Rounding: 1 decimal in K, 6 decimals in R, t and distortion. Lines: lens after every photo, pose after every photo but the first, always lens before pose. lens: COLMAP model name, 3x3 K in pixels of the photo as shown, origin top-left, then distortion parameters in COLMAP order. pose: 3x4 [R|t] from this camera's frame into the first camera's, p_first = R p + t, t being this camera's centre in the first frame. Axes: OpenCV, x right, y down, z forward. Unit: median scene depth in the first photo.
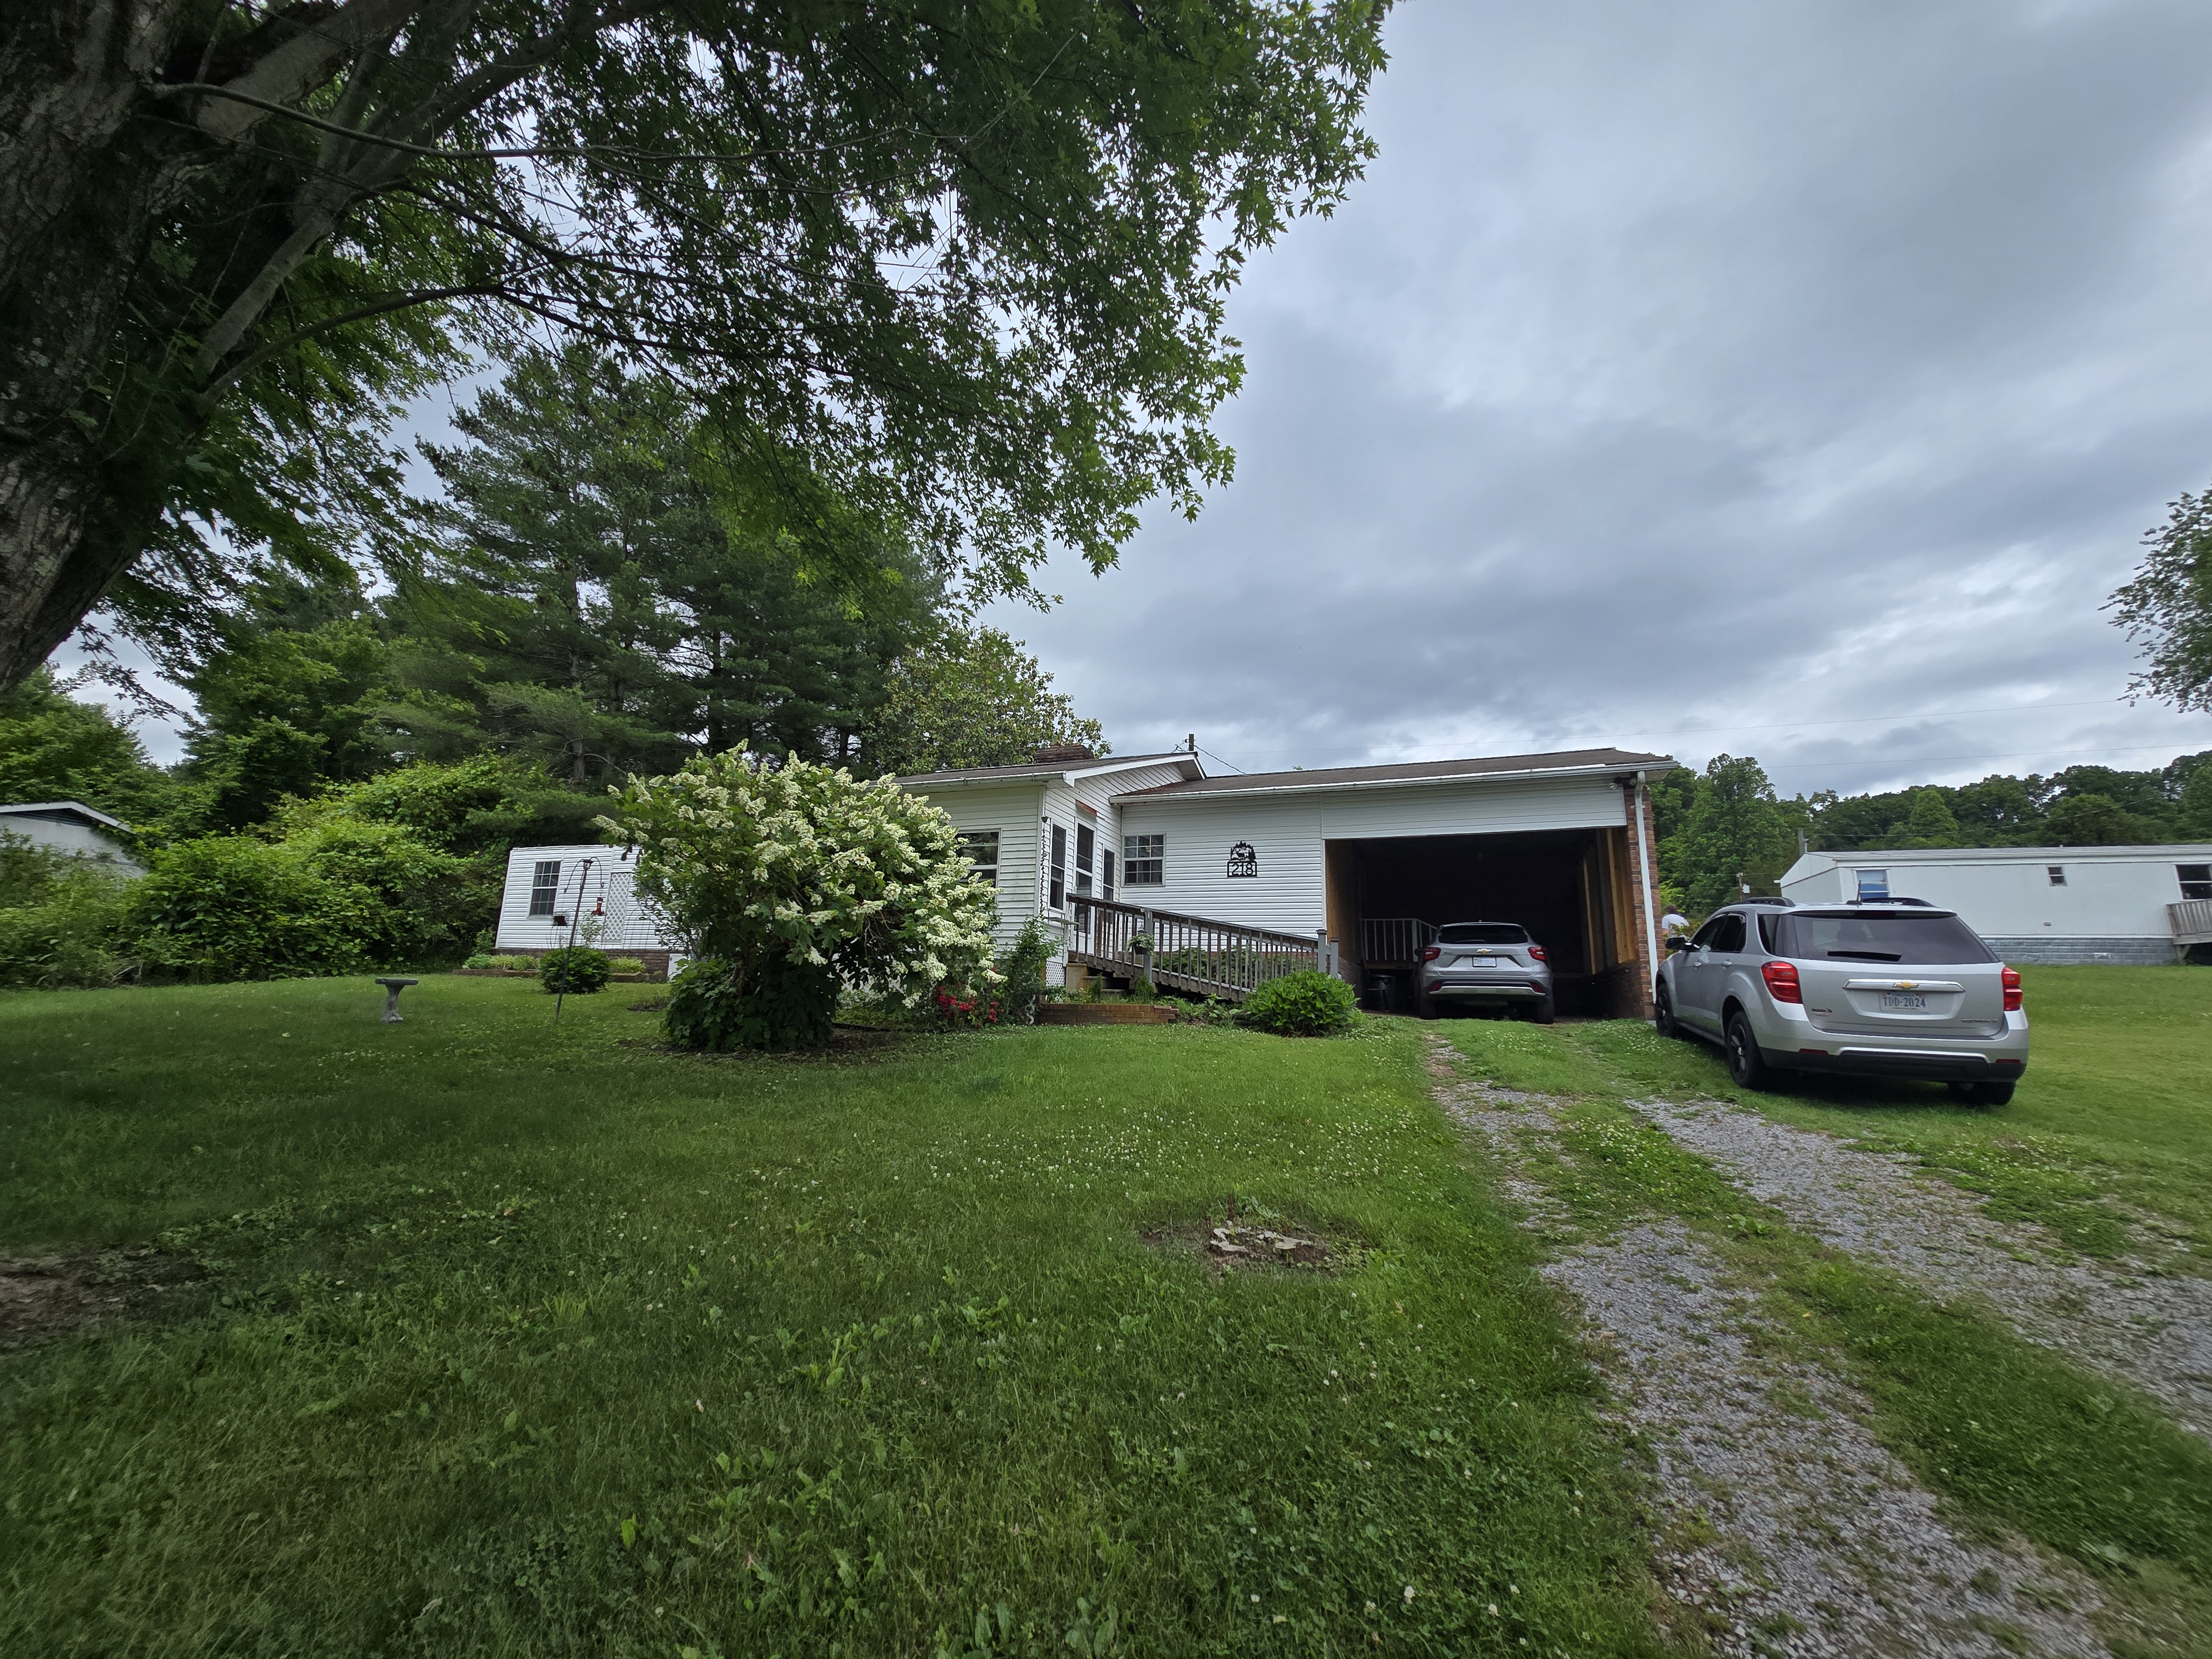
lens RADIAL K [[901.0, 0, 1108.5], [0, 901.0, 833.1], [0, 0, 1]] dist [-0.007872, 0.003306]
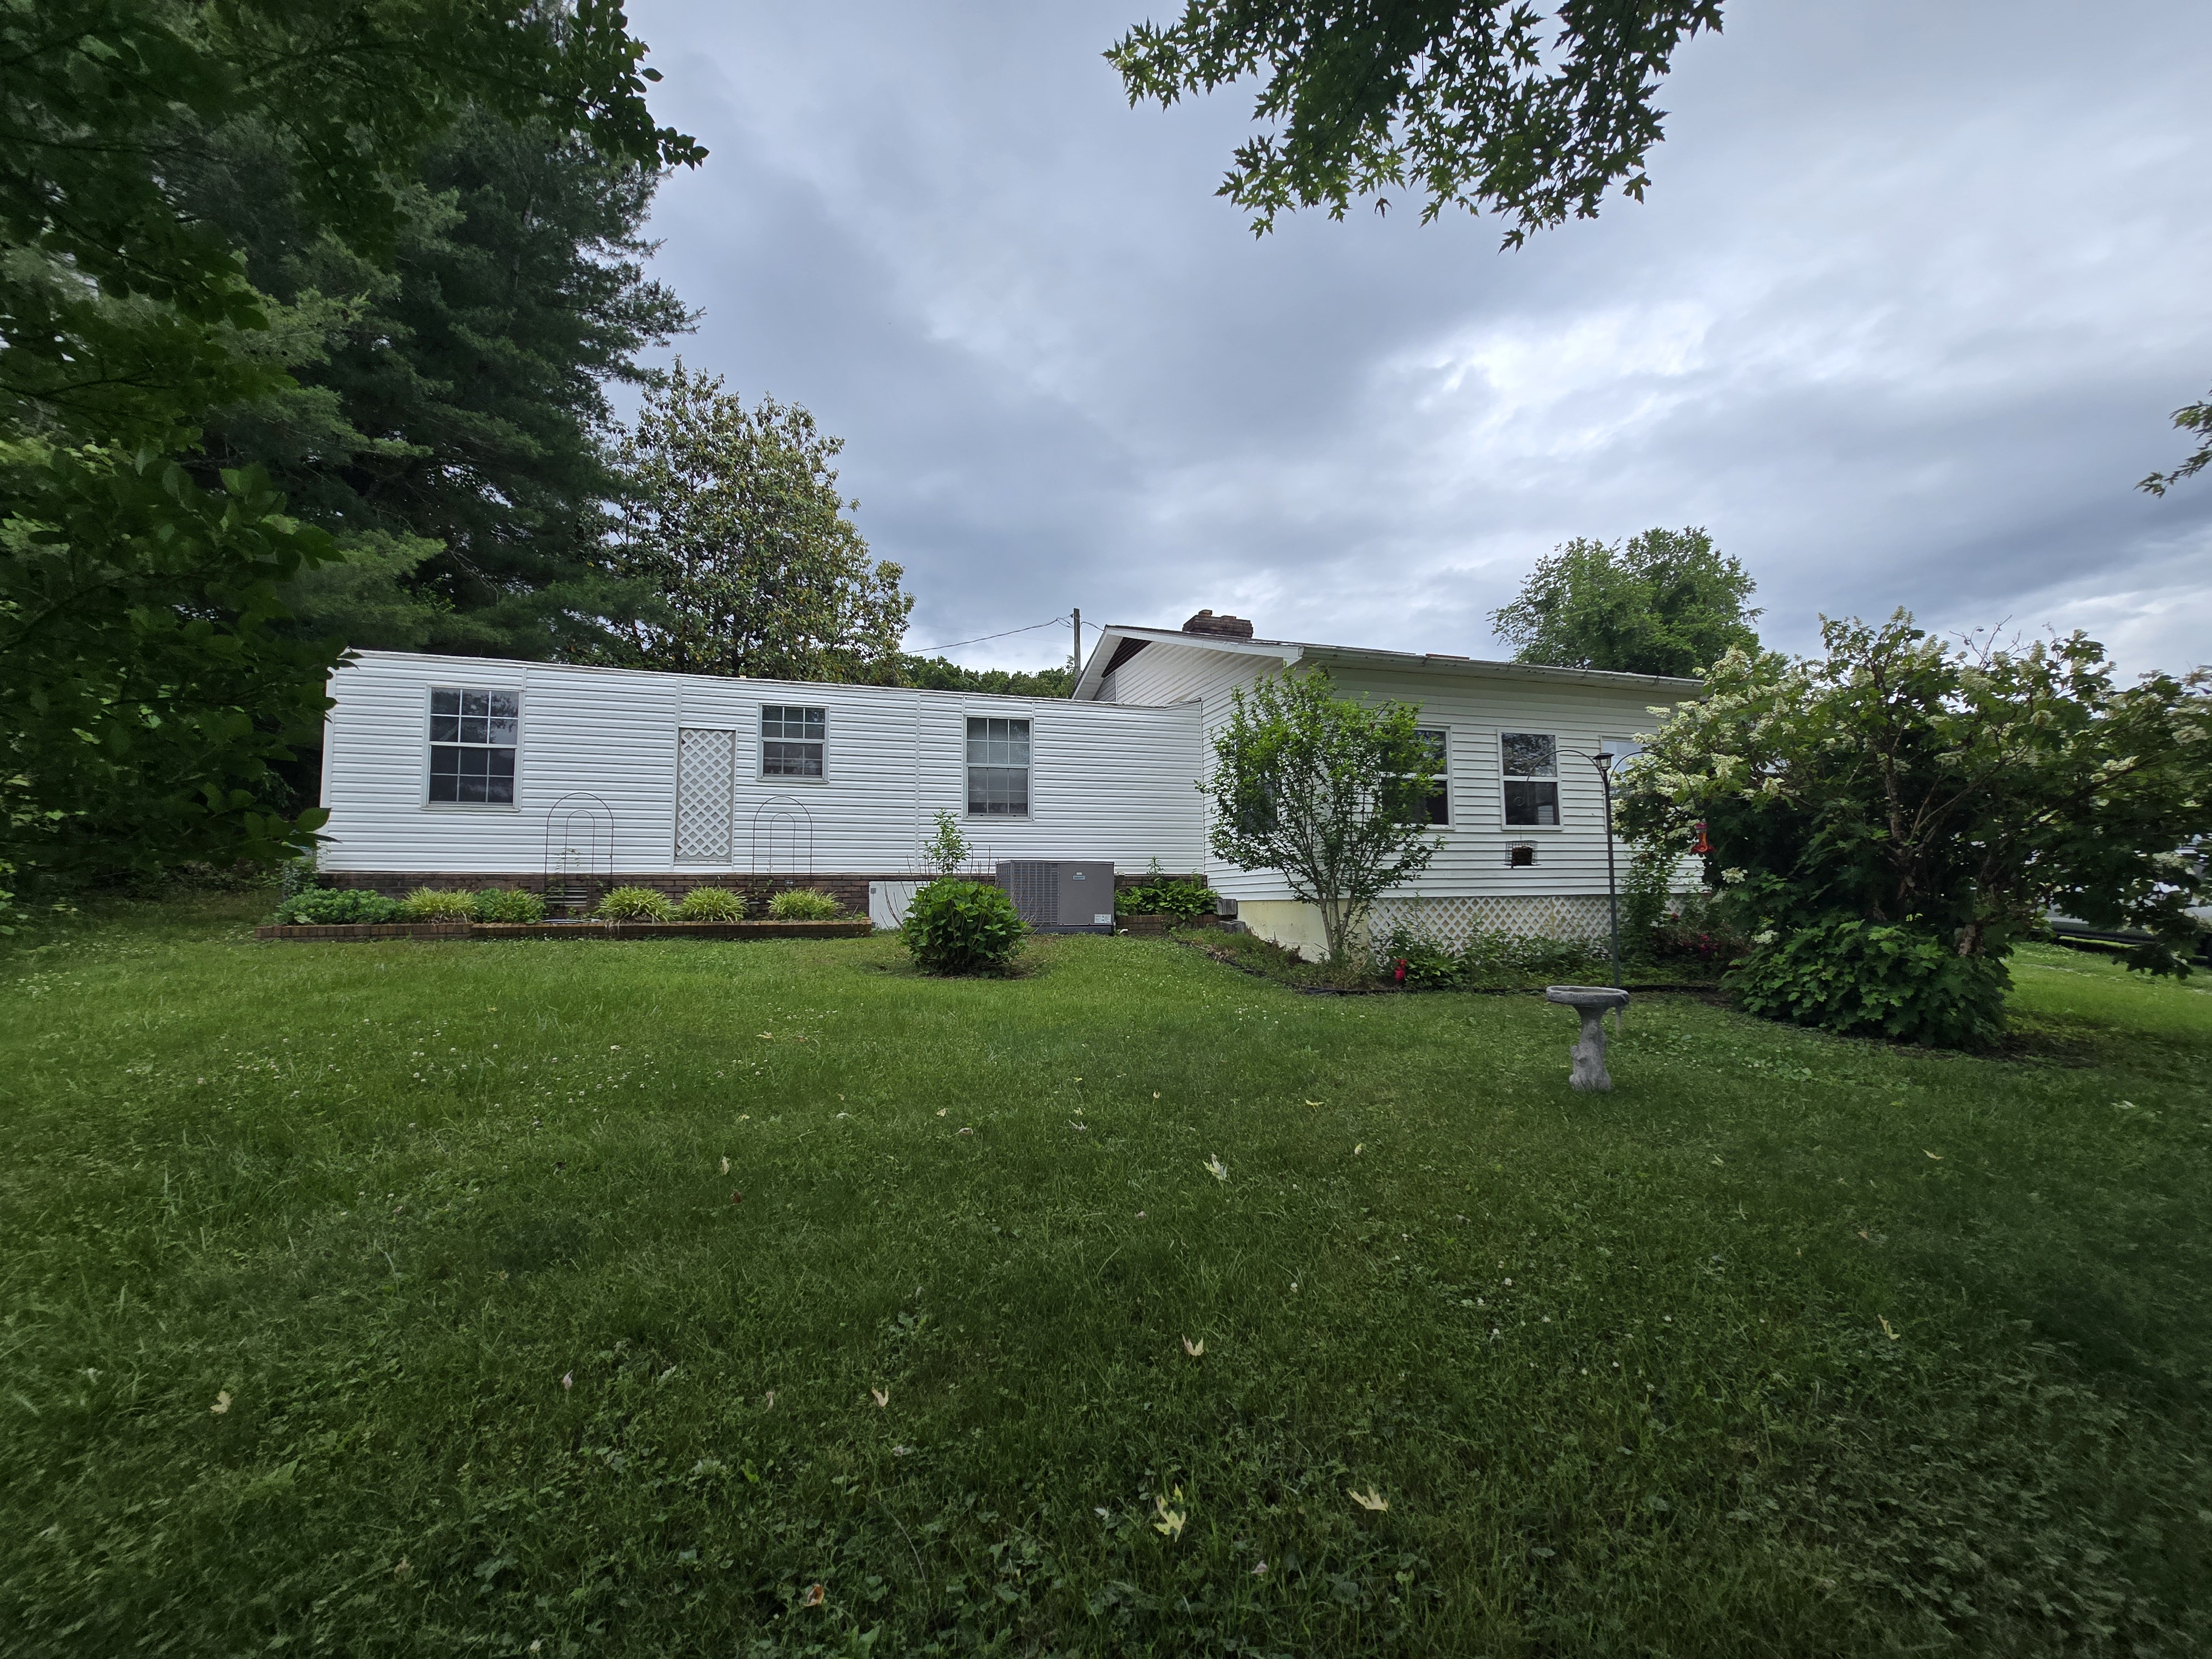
lens RADIAL K [[903.2, 0, 1106.1], [0, 903.2, 828.0], [0, 0, 1]] dist [-0.005984, 0.002686]
pose [[0.770303, 0.013513, 0.637534, -0.708569], [-0.091970, 0.991677, 0.090104, 0.032167], [-0.631011, -0.128041, 0.765135, 0.444688]]
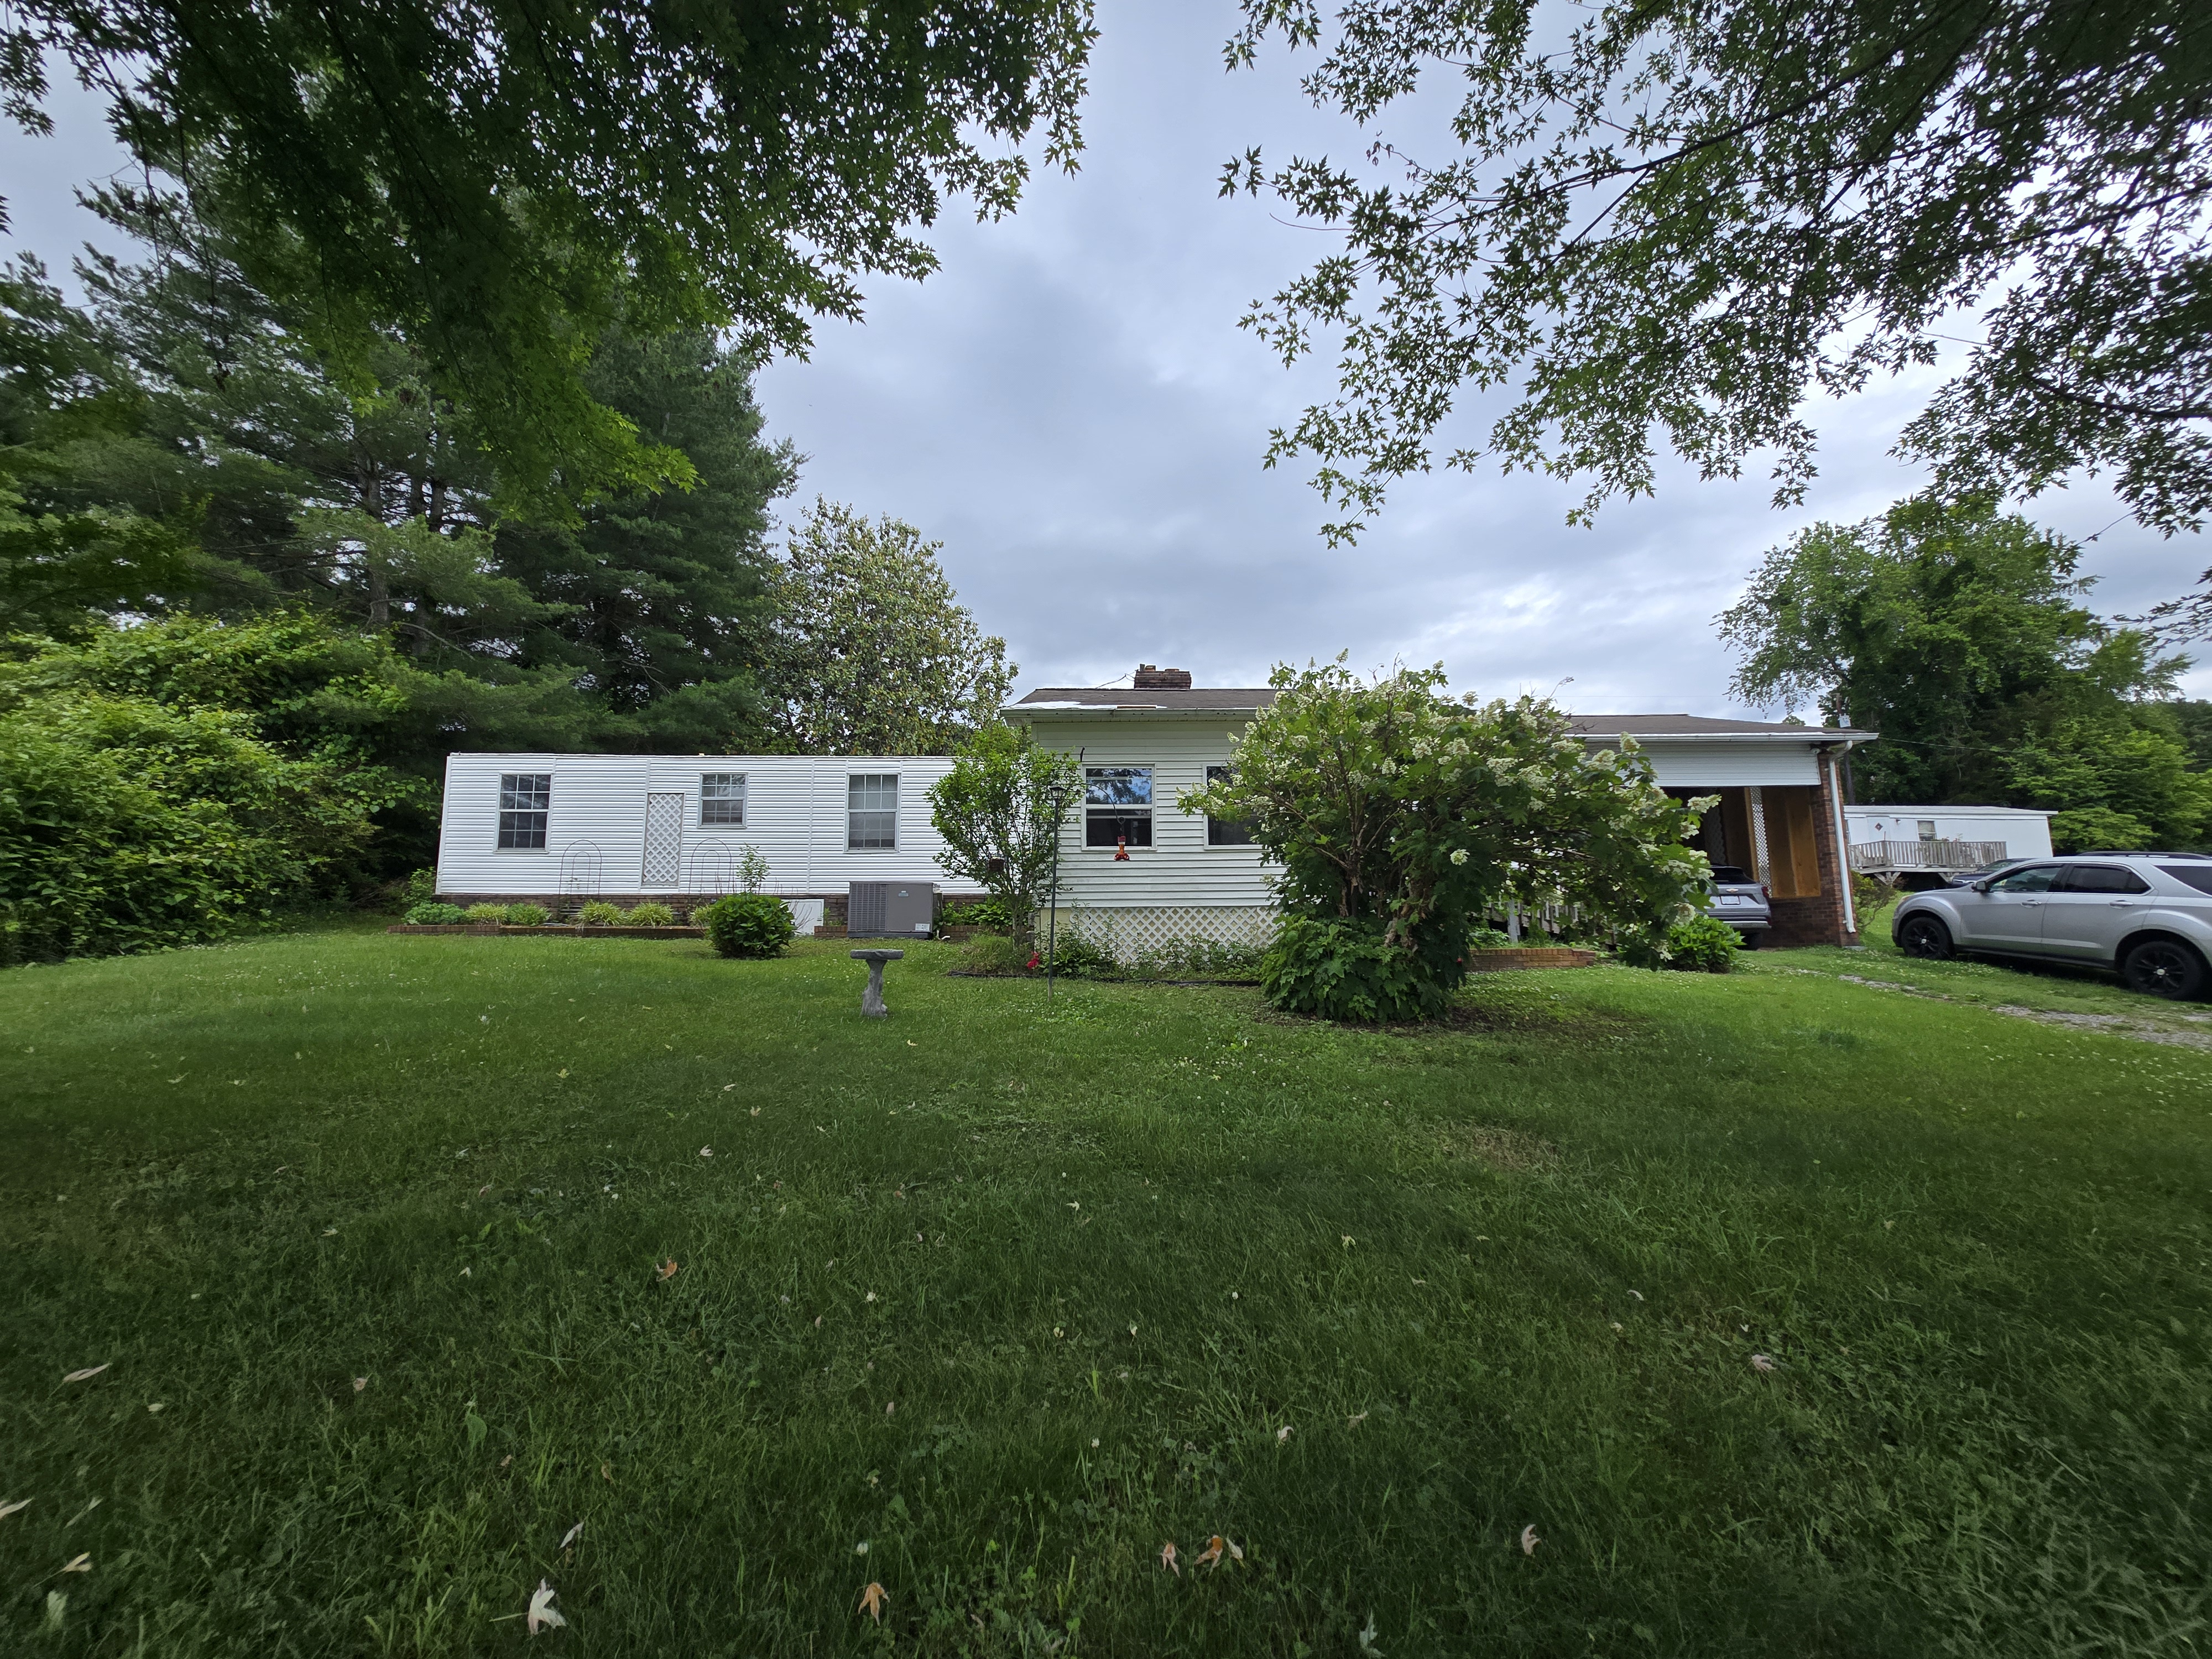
lens RADIAL K [[901.5, 0, 1107.7], [0, 901.5, 825.2], [0, 0, 1]] dist [-0.001379, 0.000325]
pose [[0.925286, 0.016548, 0.378909, -0.492624], [-0.043327, 0.997119, 0.062257, 0.007288], [-0.376787, -0.074023, 0.923338, 0.161053]]
